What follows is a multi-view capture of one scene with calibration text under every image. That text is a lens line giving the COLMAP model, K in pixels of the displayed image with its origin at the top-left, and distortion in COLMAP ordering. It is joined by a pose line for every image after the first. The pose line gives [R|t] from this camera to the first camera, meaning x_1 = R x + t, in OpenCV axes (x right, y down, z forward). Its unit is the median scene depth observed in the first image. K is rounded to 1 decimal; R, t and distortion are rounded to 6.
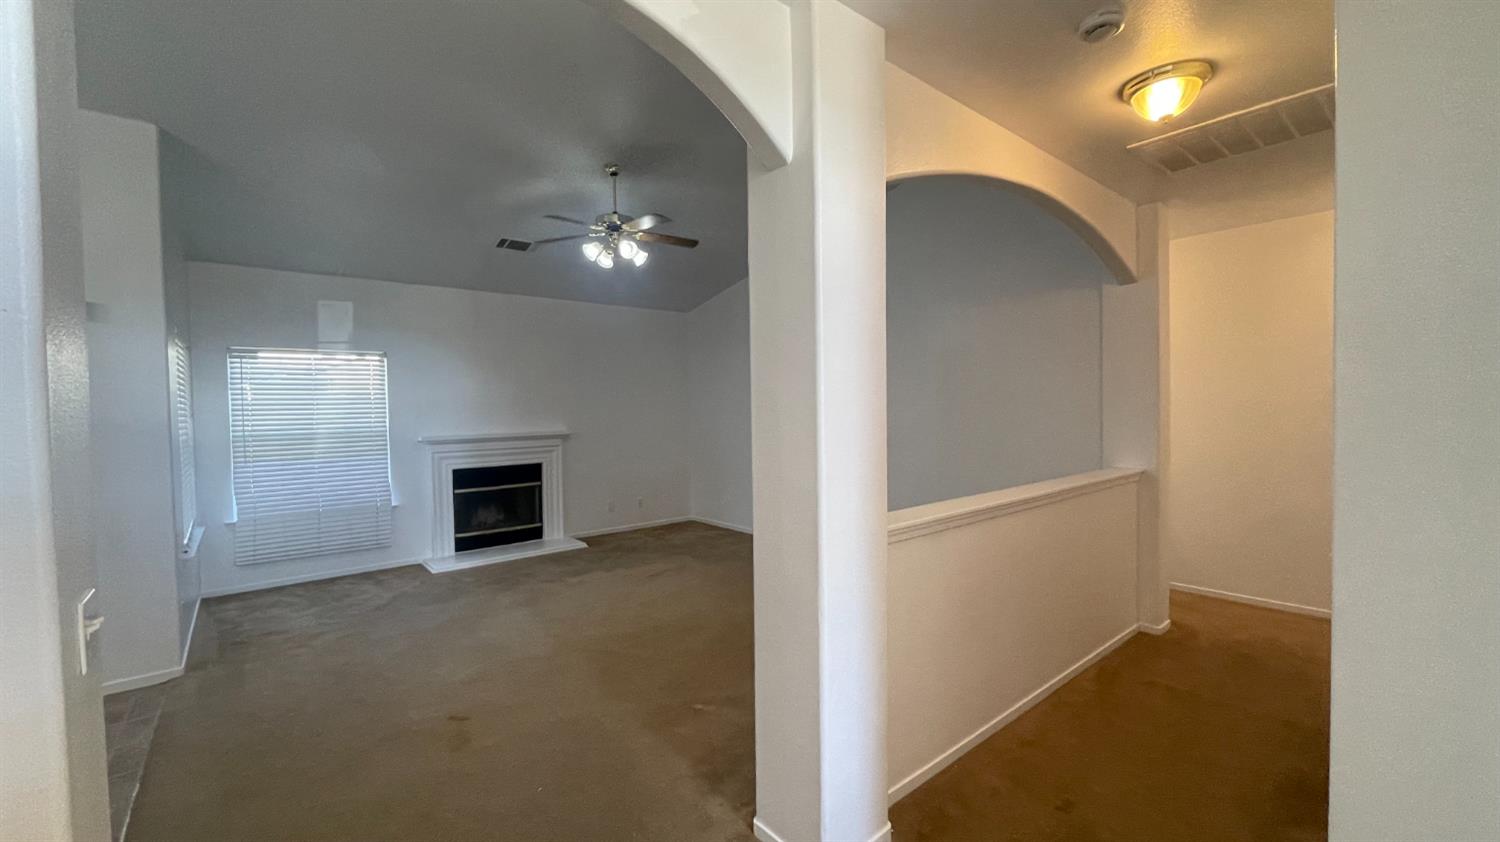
lens RADIAL K [[609.6, 0, 746.9], [0, 609.6, 423.2], [0, 0, 1]] dist [-0.003474, 0.001327]
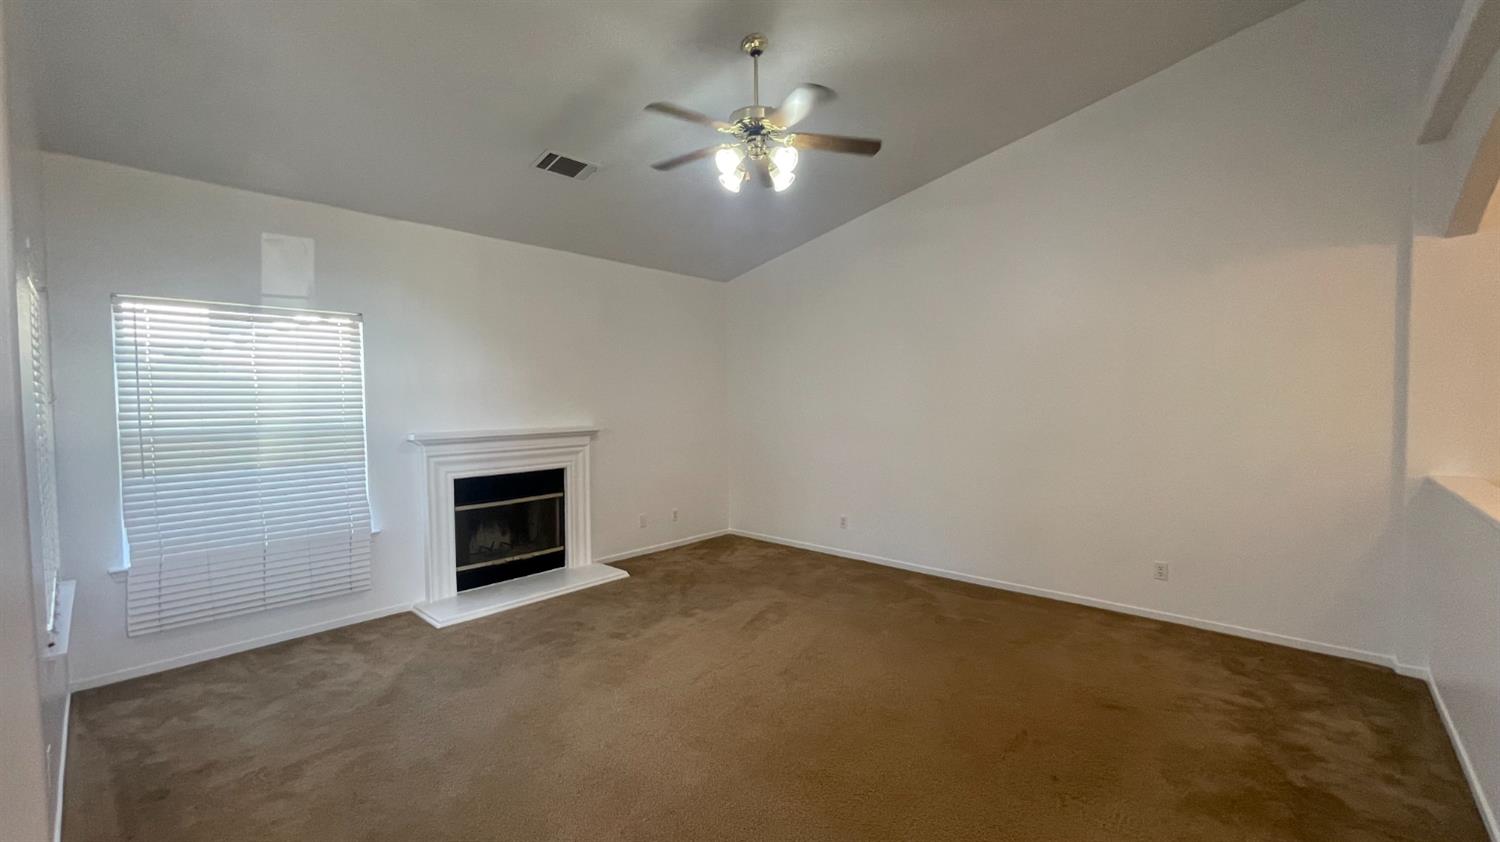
lens RADIAL K [[609.6, 0, 746.0], [0, 609.6, 422.4], [0, 0, 1]] dist [-0.003474, 0.001327]
pose [[0.991227, 0.002176, 0.132152, -0.278006], [-0.003322, 0.999959, 0.008450, 0.001163], [-0.132128, -0.008815, 0.991193, 0.278860]]
